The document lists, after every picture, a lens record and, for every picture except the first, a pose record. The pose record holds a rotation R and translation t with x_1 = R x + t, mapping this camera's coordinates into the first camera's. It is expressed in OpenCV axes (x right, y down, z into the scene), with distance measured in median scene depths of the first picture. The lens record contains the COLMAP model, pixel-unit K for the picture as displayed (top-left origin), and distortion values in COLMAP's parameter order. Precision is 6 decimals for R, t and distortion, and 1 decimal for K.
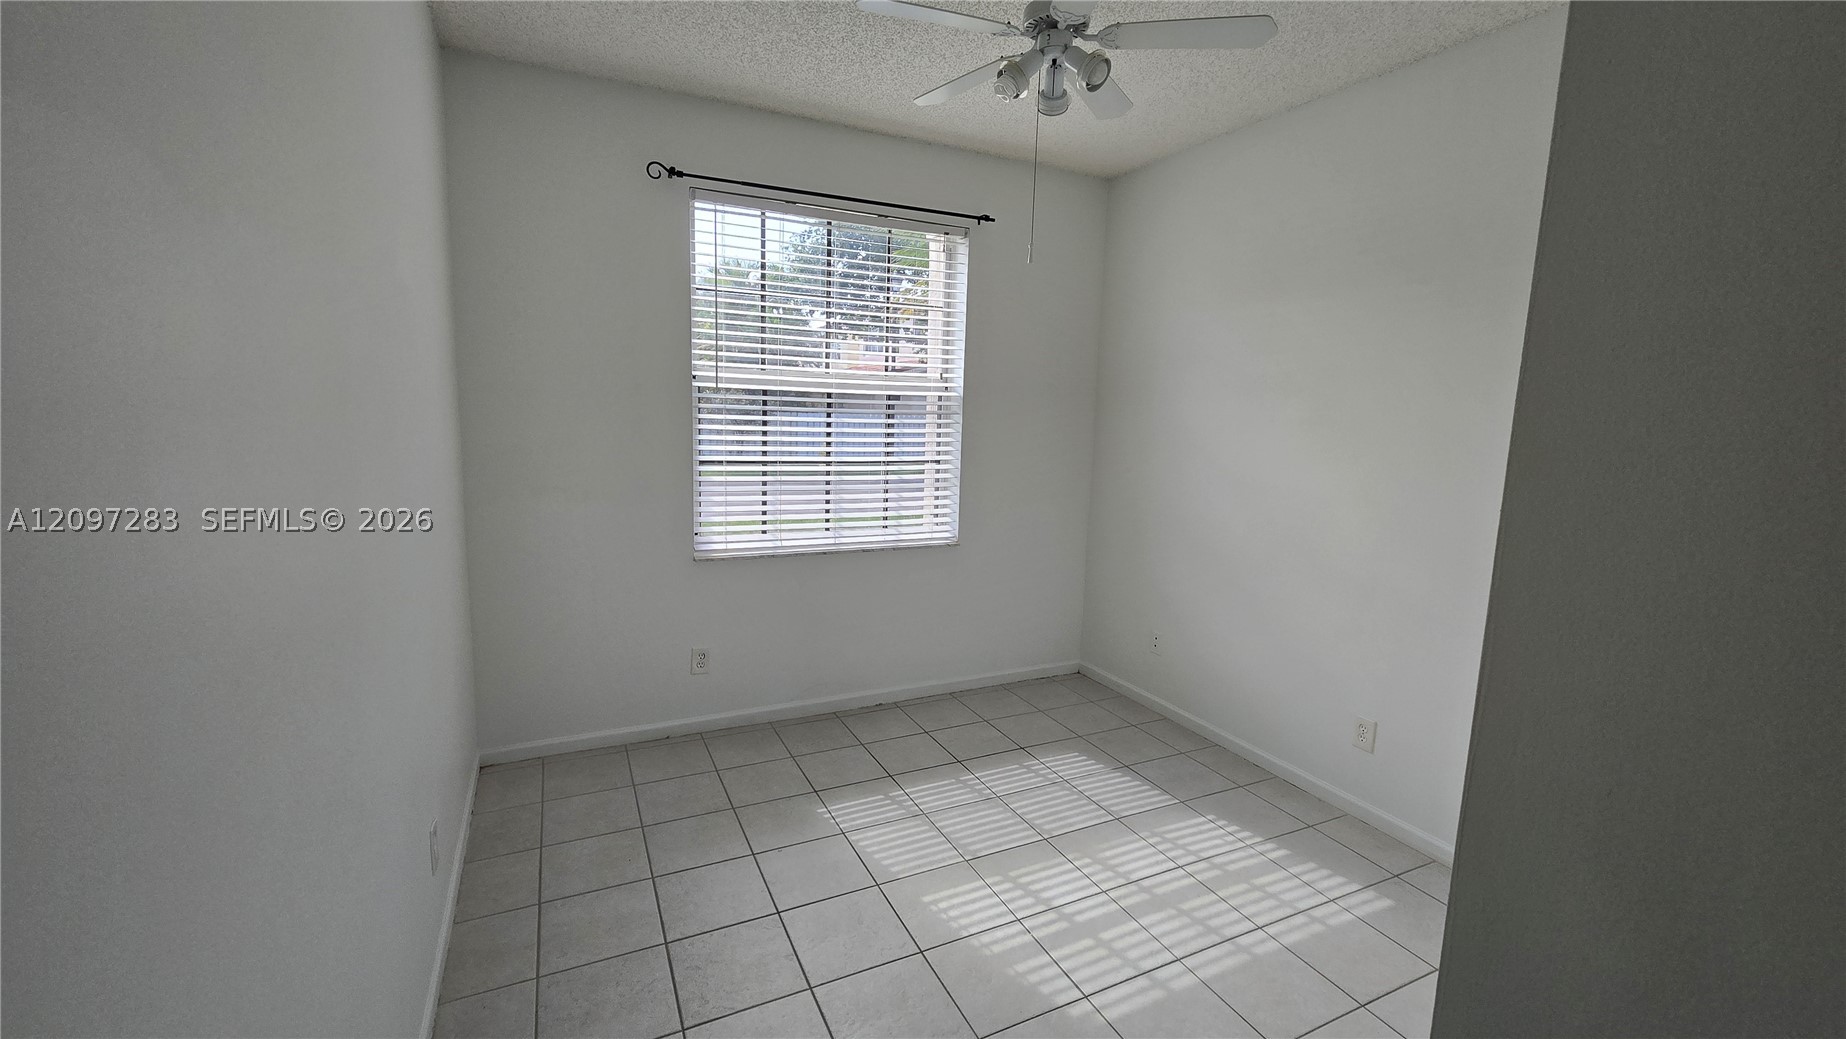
lens RADIAL K [[758.0, 0, 921.8], [0, 758.0, 510.5], [0, 0, 1]] dist [0.001217, 0.000540]
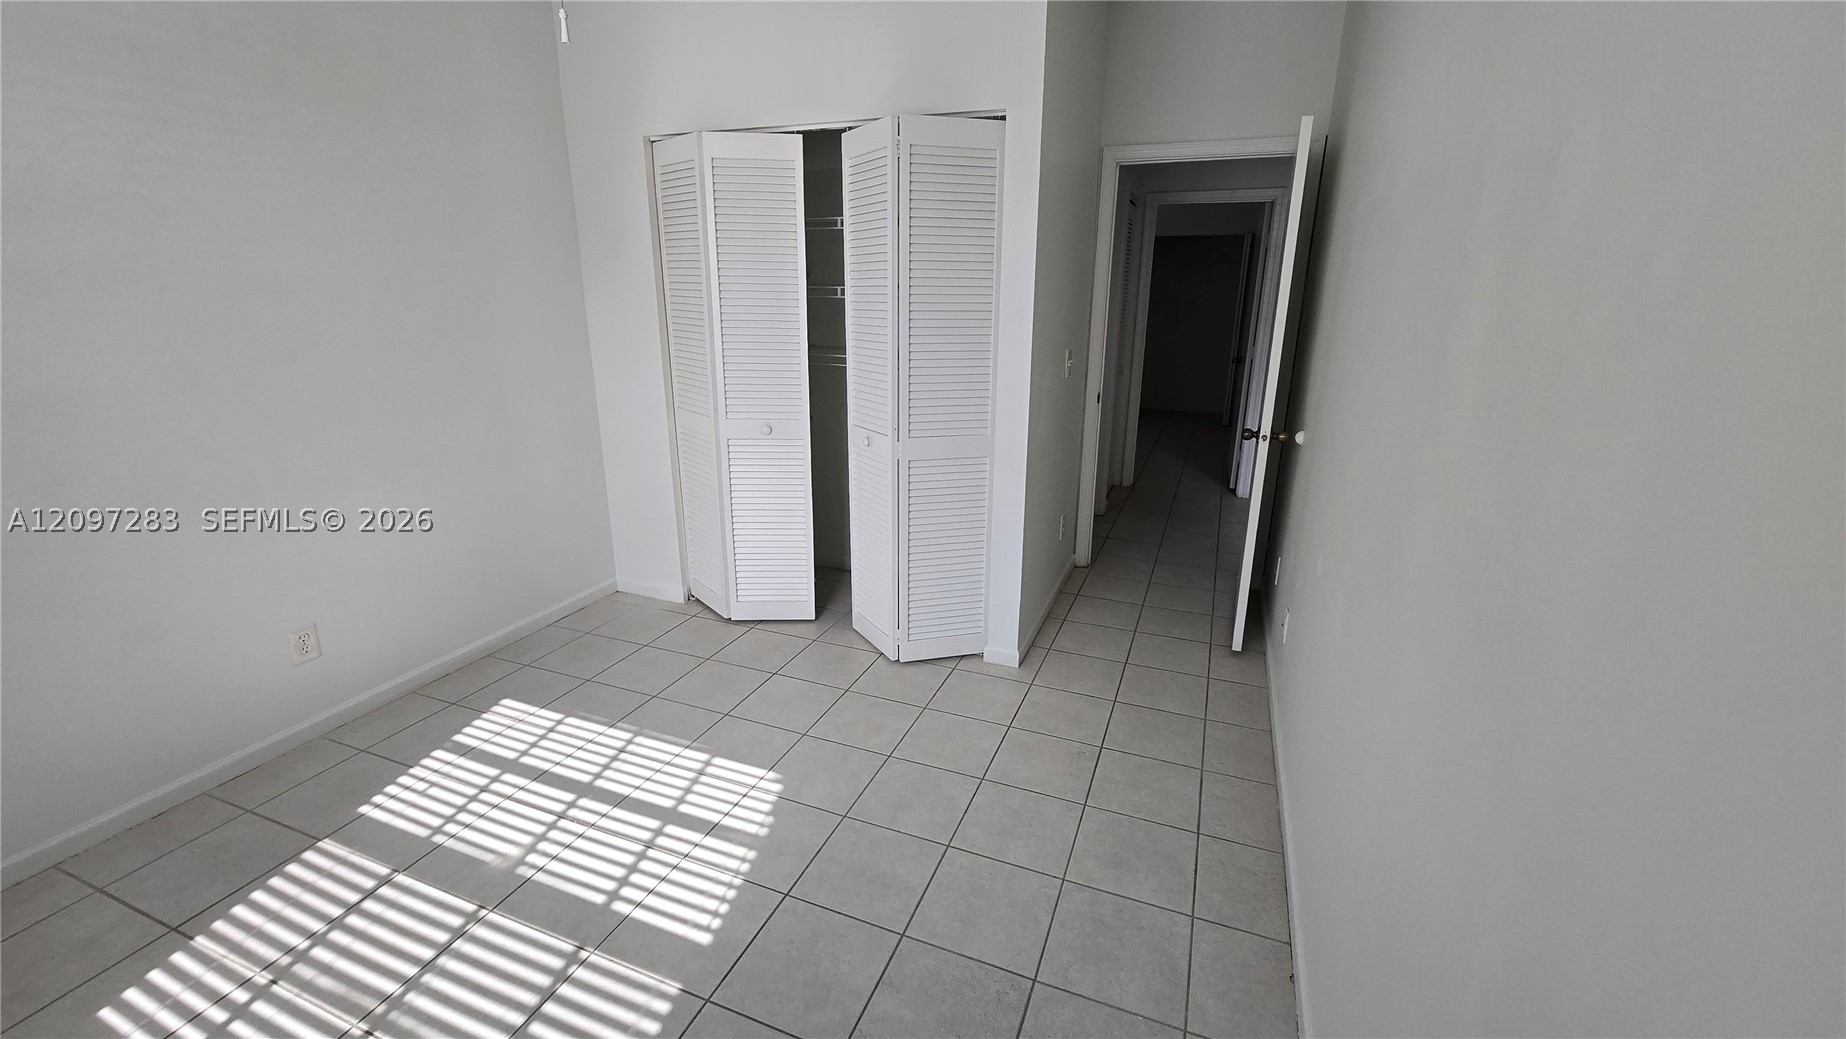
lens RADIAL K [[758.0, 0, 921.8], [0, 758.0, 510.5], [0, 0, 1]] dist [0.001217, 0.000540]
pose [[-0.670719, -0.248991, 0.698670, -0.505909], [0.072752, 0.915342, 0.396050, -0.153073], [-0.738135, 0.316468, -0.595822, 1.024916]]
